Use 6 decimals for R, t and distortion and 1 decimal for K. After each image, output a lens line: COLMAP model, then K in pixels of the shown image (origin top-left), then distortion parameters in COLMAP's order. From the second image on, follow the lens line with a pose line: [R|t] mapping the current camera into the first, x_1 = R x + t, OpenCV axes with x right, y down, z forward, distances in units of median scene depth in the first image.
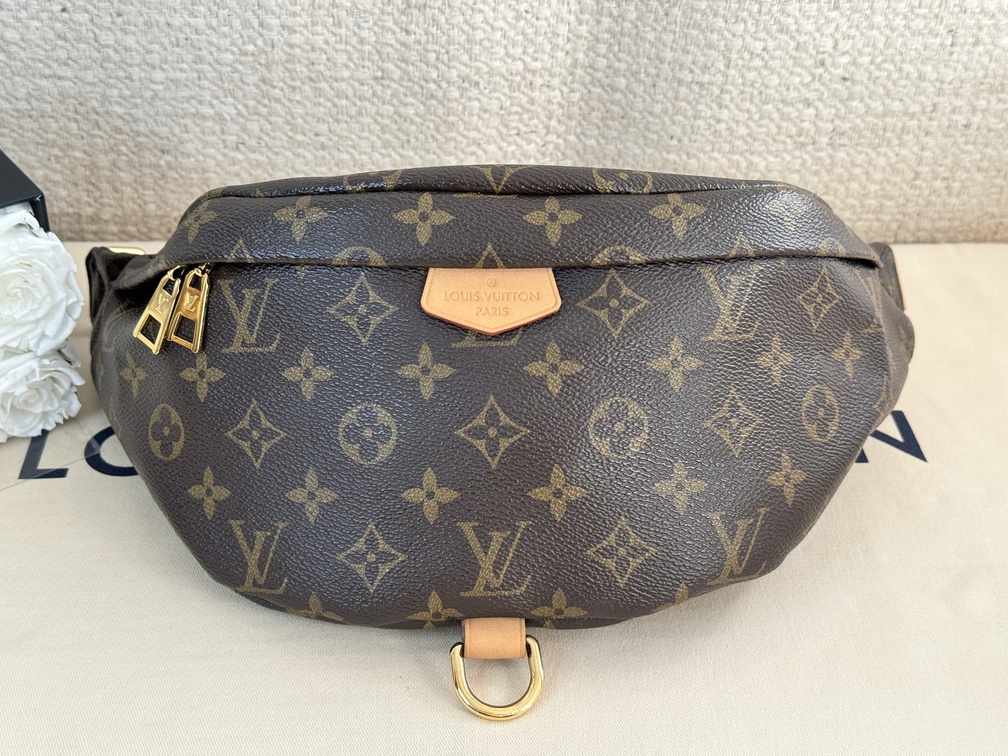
lens RADIAL K [[1405.7, 0, 508.1], [0, 1405.7, 376.3], [0, 0, 1]] dist [0.149163, -0.462534]
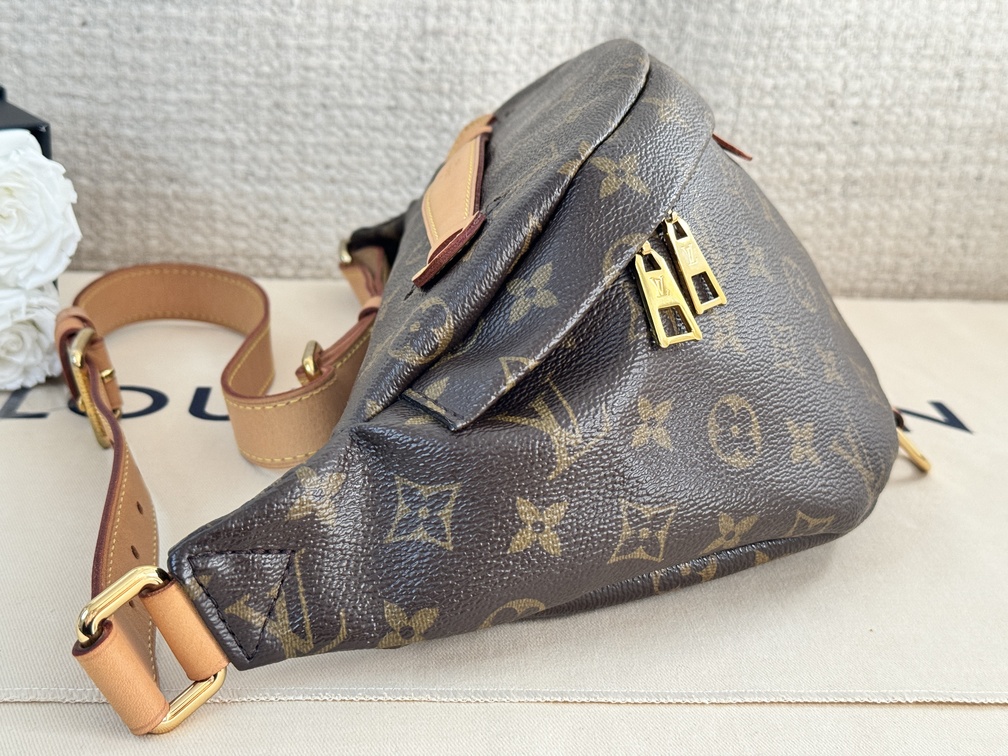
lens RADIAL K [[1405.7, 0, 508.1], [0, 1405.7, 376.3], [0, 0, 1]] dist [0.149163, -0.462534]
pose [[0.999852, 0.014470, 0.009254, -0.015549], [-0.011458, 0.963281, -0.268252, 0.238868], [-0.012795, 0.268107, 0.963304, 0.083197]]
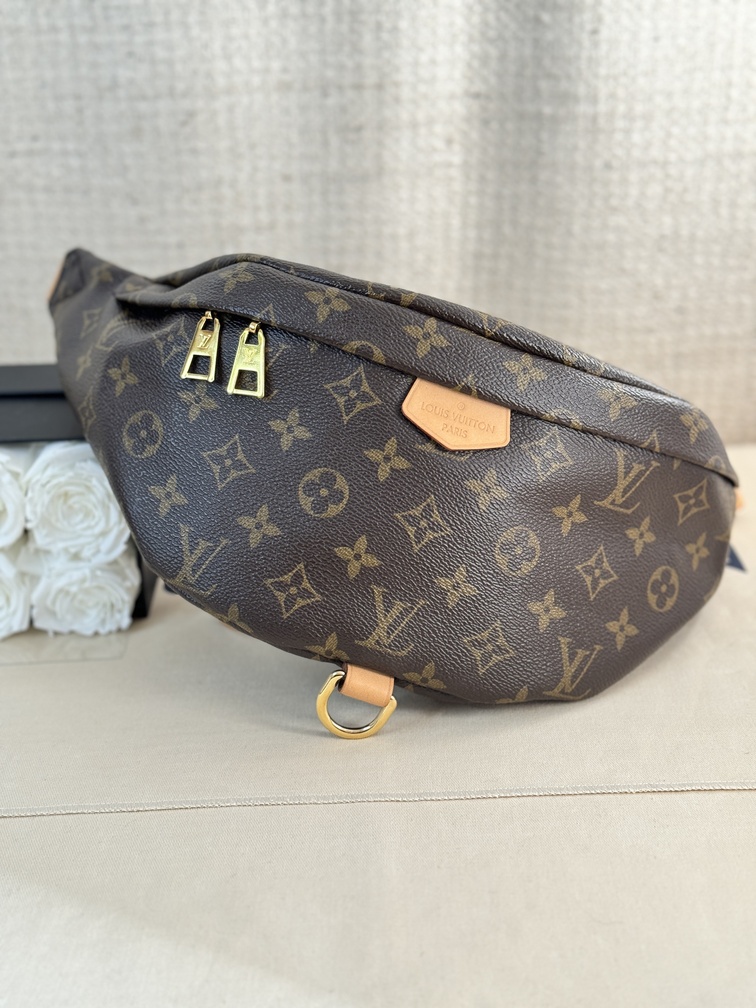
lens RADIAL K [[1405.7, 0, 378.0], [0, 1405.7, 504.0], [0, 0, 1]] dist [0.149163, -0.462534]
pose [[0.995378, -0.043075, -0.085827, 0.073763], [0.023976, 0.976926, -0.212230, 0.219265], [0.092988, 0.209191, 0.973444, -0.207712]]
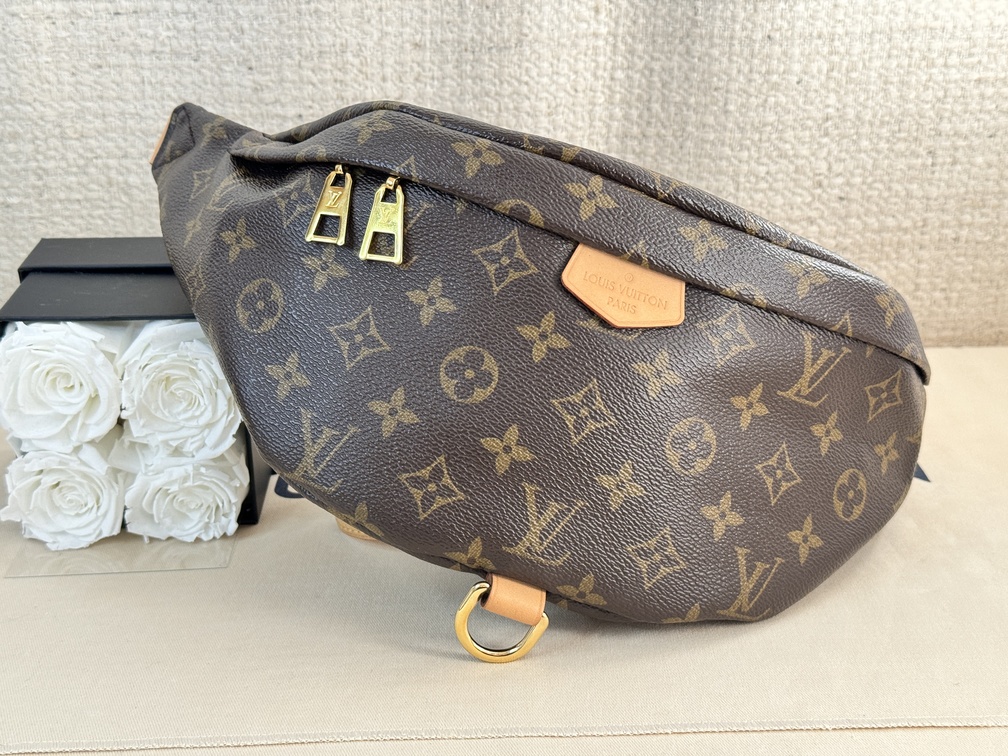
lens RADIAL K [[1405.7, 0, 508.1], [0, 1405.7, 376.3], [0, 0, 1]] dist [0.149163, -0.462534]
pose [[0.997660, -0.030449, -0.061220, 0.033826], [0.014133, 0.967867, -0.251064, 0.217020], [0.066898, 0.249611, 0.966033, -0.093152]]
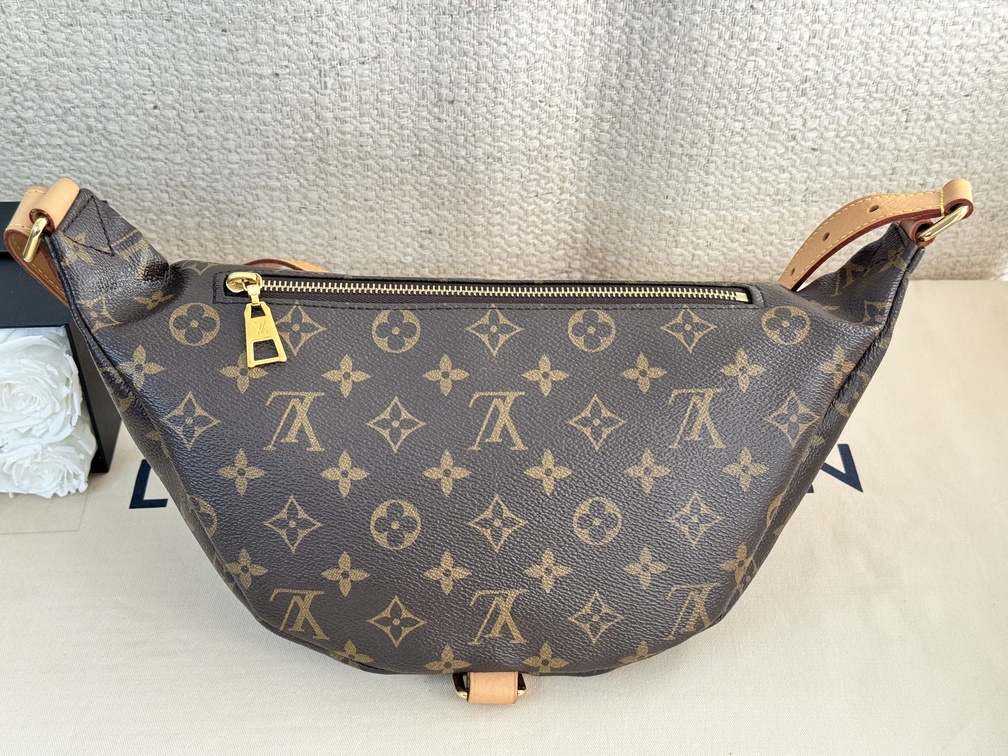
lens RADIAL K [[1405.7, 0, 508.1], [0, 1405.7, 376.3], [0, 0, 1]] dist [0.149163, -0.462534]
pose [[0.998478, 0.000229, -0.055145, 0.050523], [0.004042, 0.996998, 0.077320, -0.115792], [0.054998, -0.077425, 0.995480, -0.191150]]
